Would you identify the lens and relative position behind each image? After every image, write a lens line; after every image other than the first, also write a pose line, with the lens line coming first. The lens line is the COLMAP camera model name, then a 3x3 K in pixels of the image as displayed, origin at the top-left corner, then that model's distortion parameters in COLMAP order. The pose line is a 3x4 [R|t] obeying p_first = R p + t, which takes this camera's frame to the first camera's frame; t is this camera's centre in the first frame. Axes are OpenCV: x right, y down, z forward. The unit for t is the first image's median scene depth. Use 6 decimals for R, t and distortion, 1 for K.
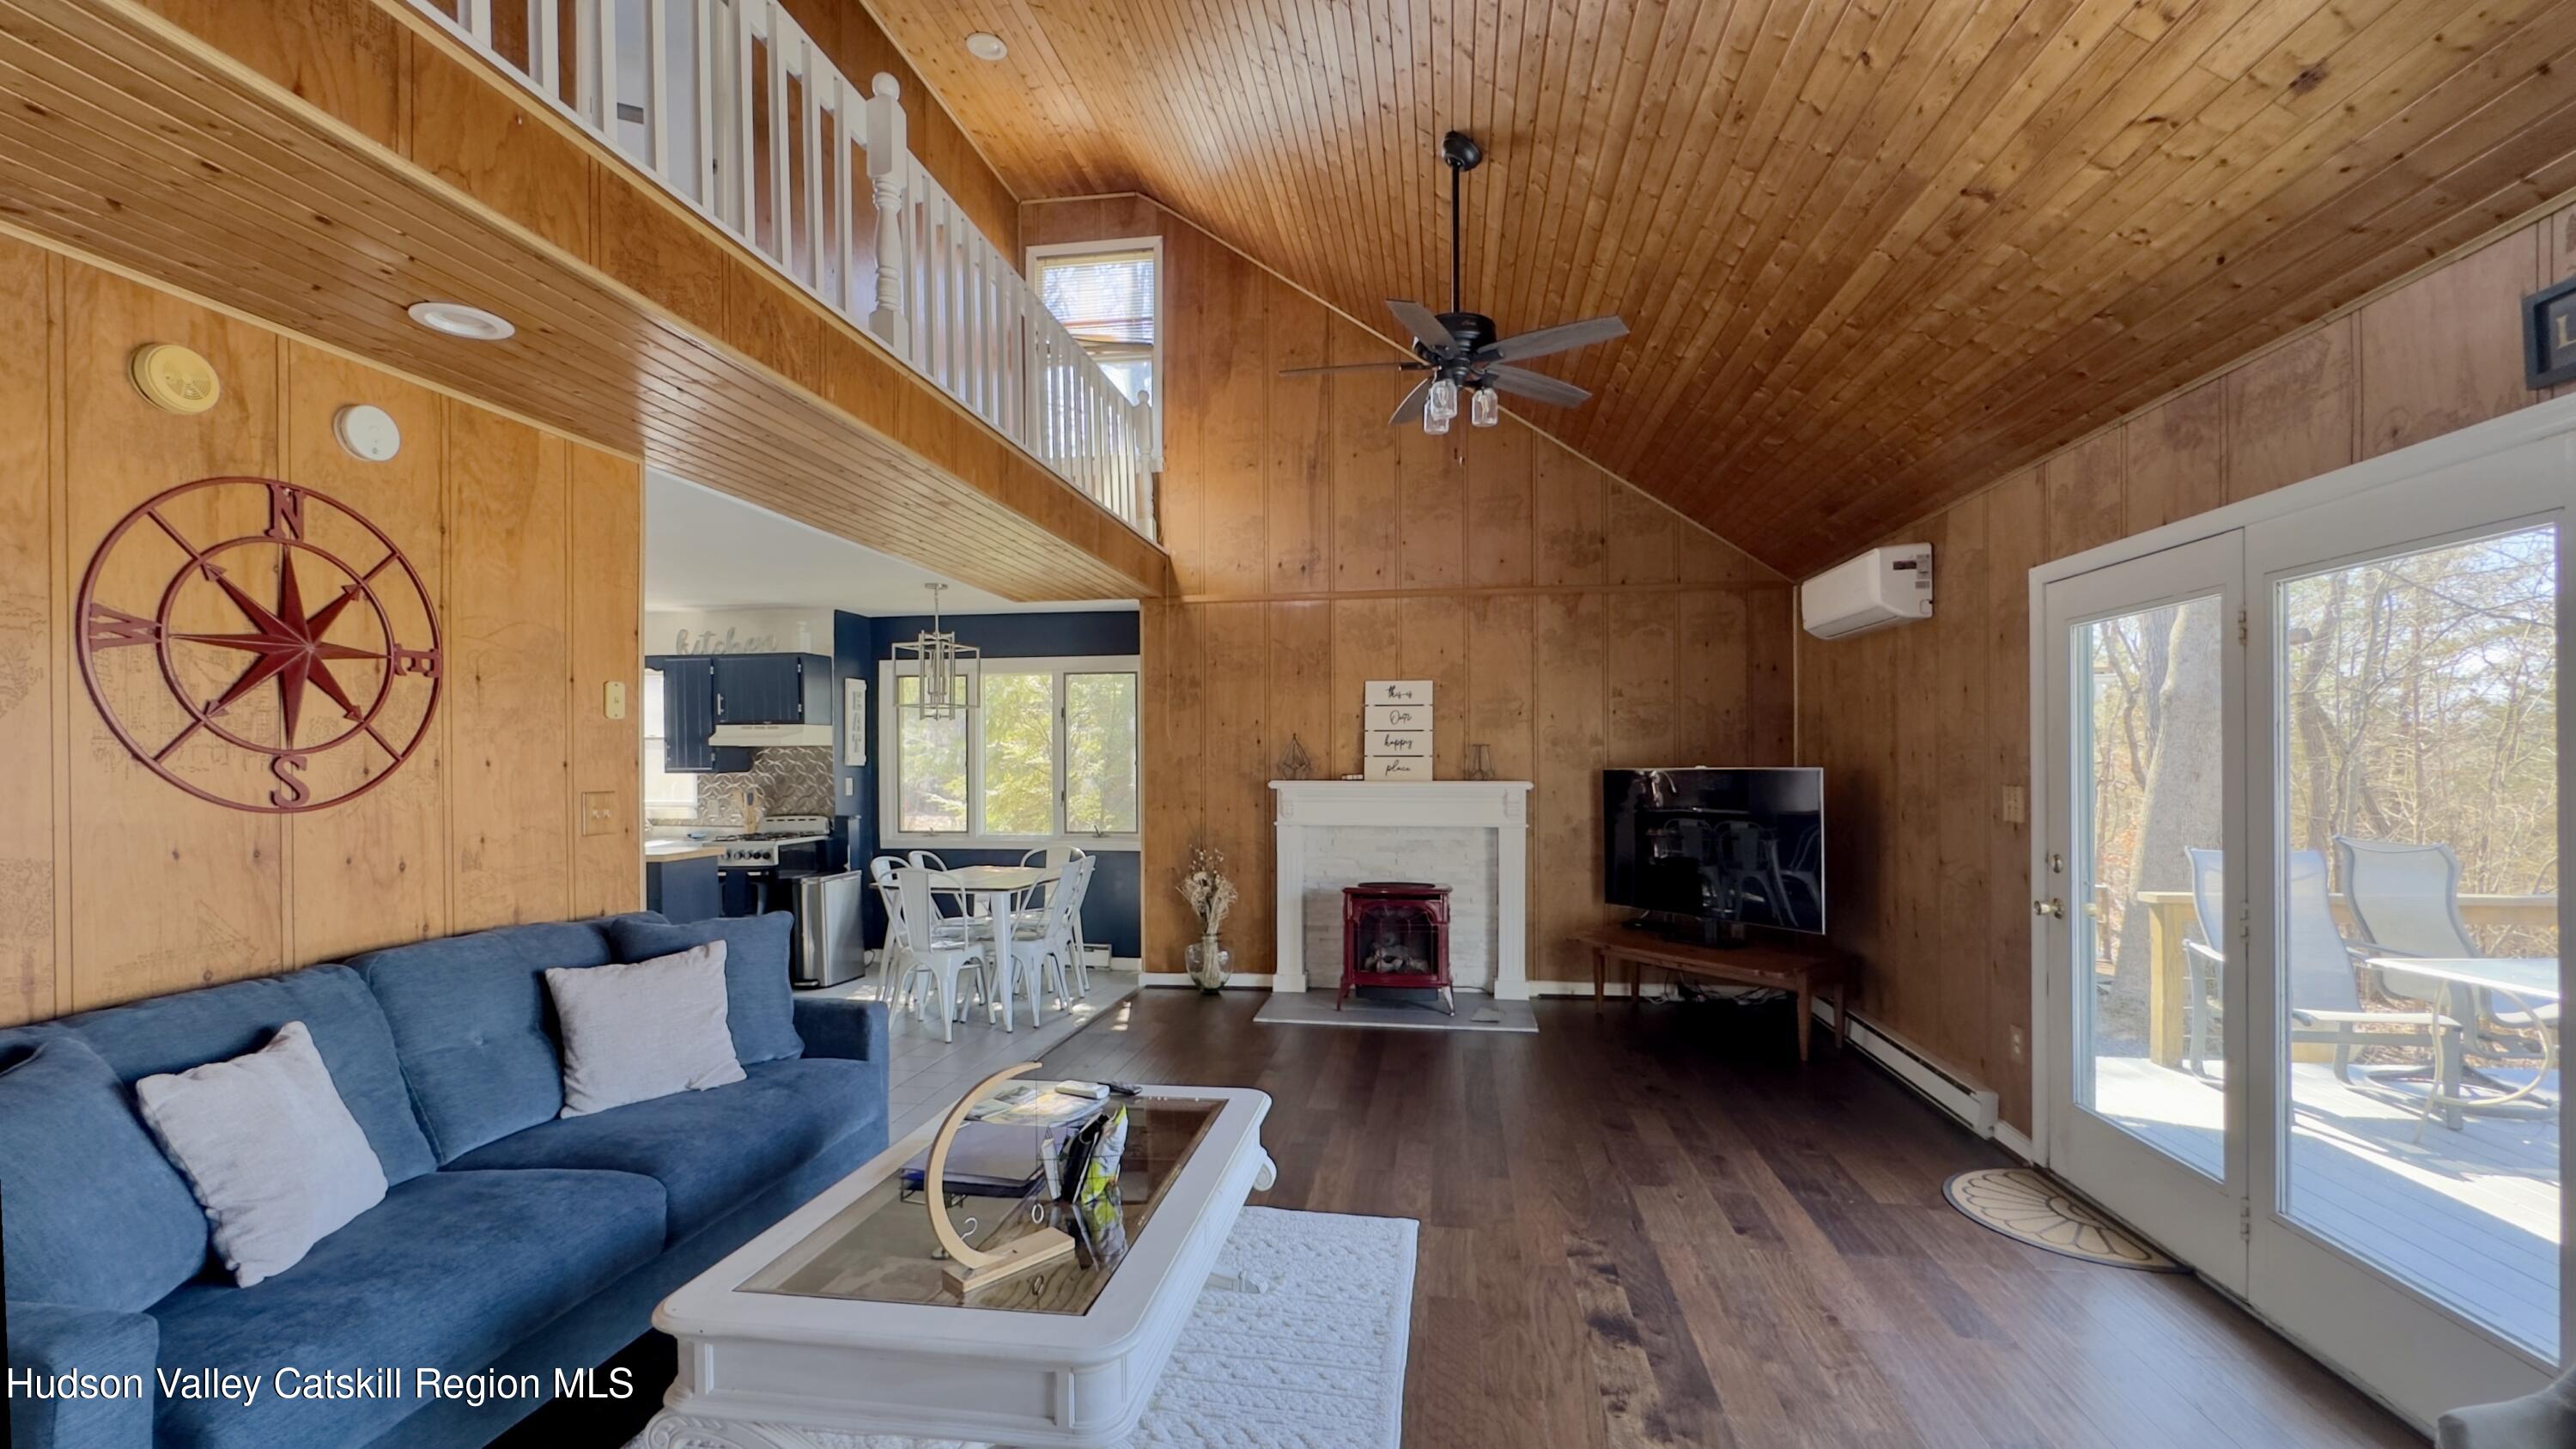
lens RADIAL K [[1055.1, 0, 1290.3], [0, 1055.1, 758.7], [0, 0, 1]] dist [-0.000758, 0.000247]
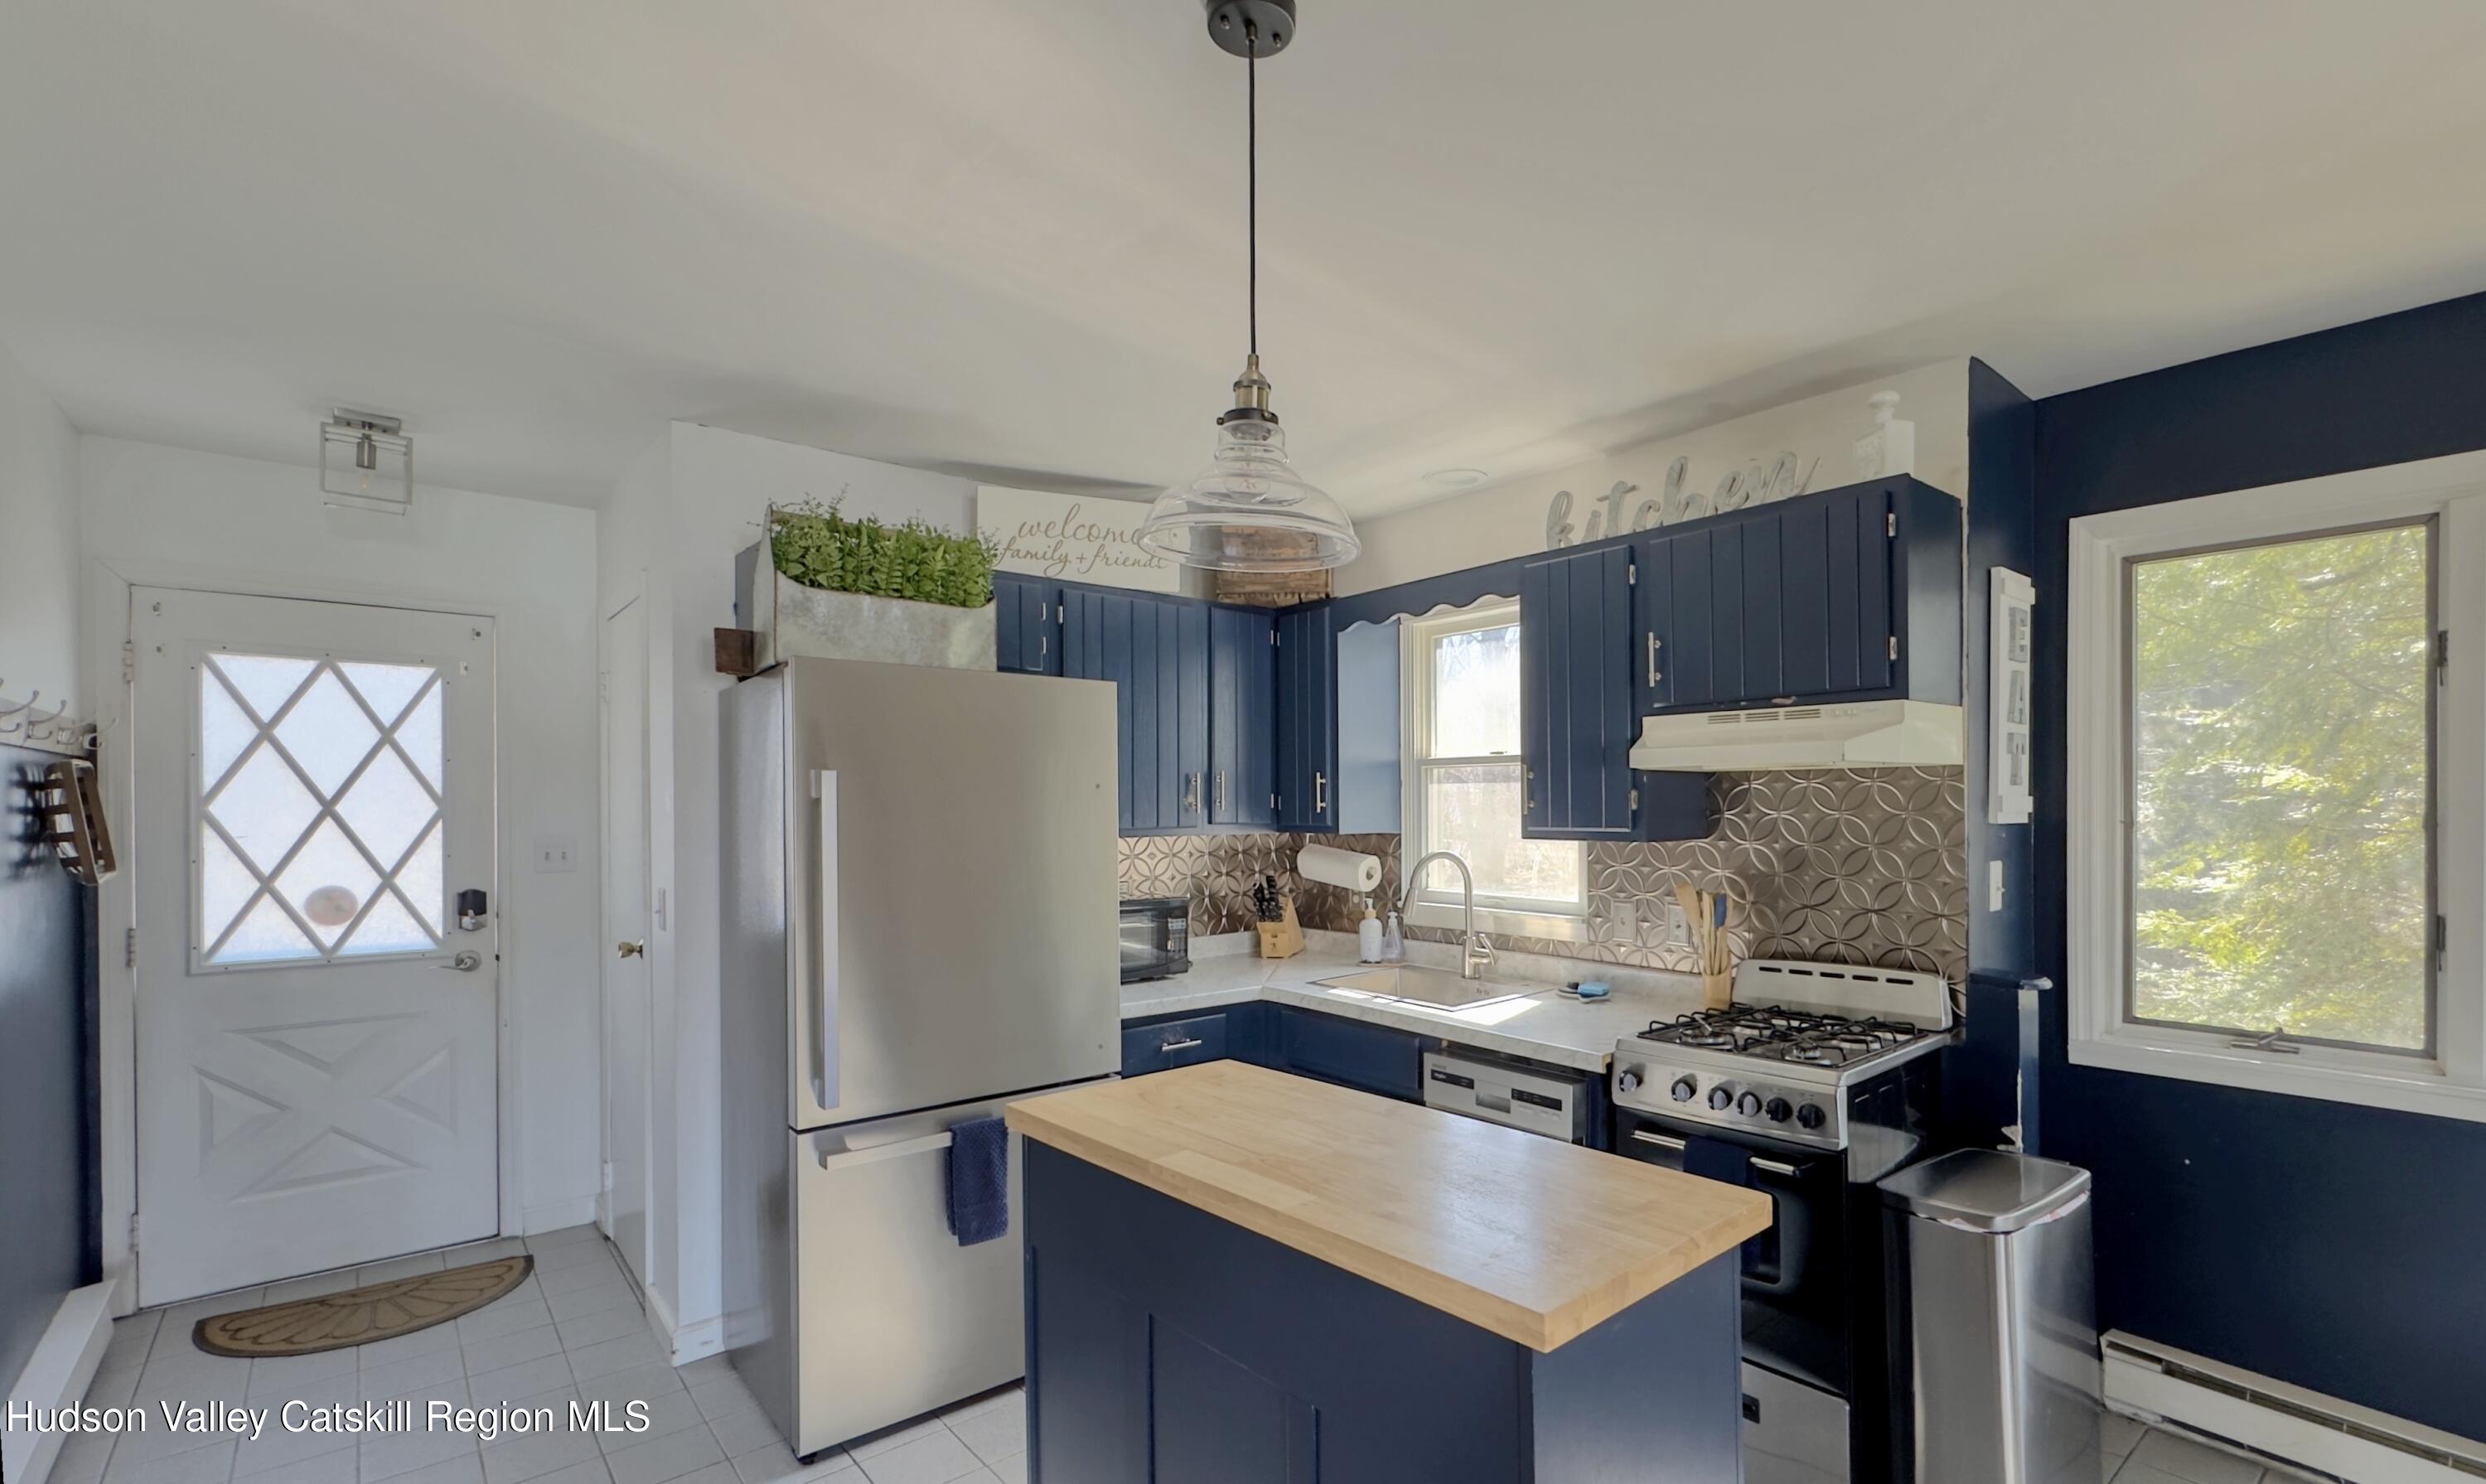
lens RADIAL K [[1095.7, 0, 1324.8], [0, 1095.7, 811.4], [0, 0, 1]] dist [0.000668, -0.000076]
pose [[0.762827, 0.005960, -0.646575, -0.407169], [0.000977, 0.999946, 0.010370, -0.001788], [0.646602, -0.008542, 0.762780, 0.675561]]
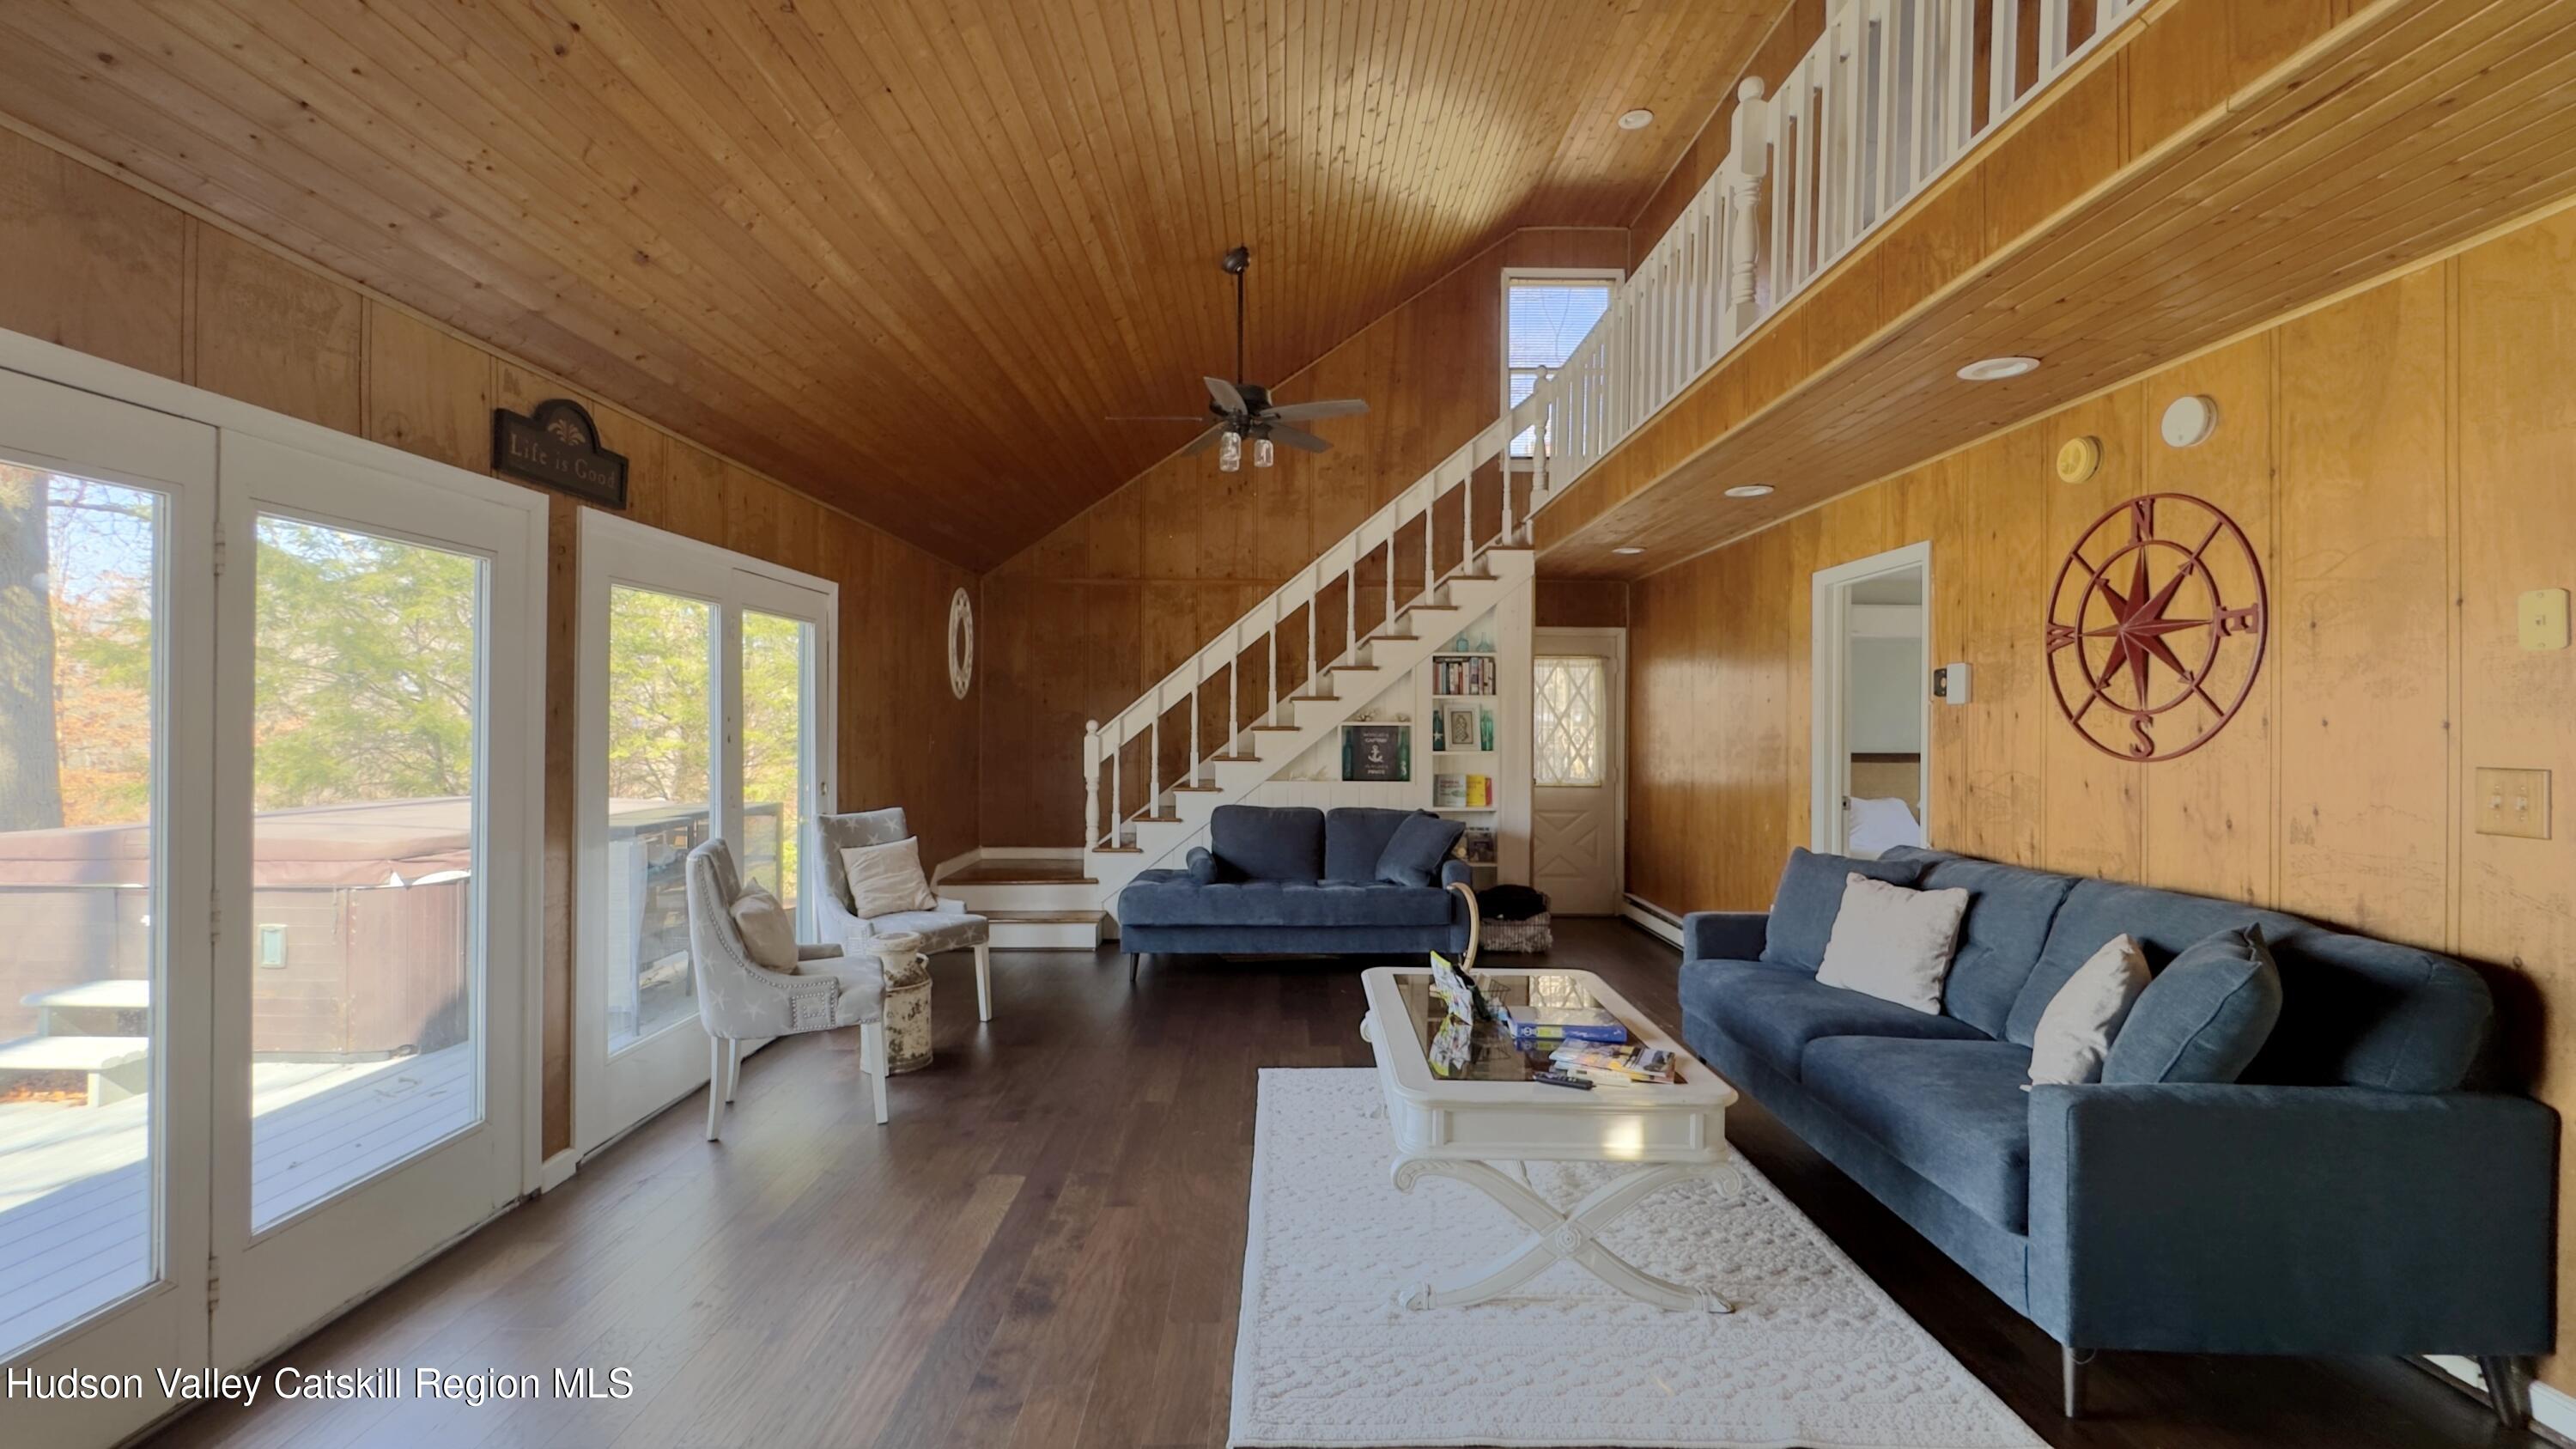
lens RADIAL K [[1057.3, 0, 1288.0], [0, 1057.3, 724.5], [0, 0, 1]] dist [-0.000069, -0.000034]
pose [[-0.988391, -0.000827, -0.151930, 0.093528], [-0.001165, 0.999997, 0.002136, 0.002351], [0.151927, 0.002288, -0.988389, 0.830264]]
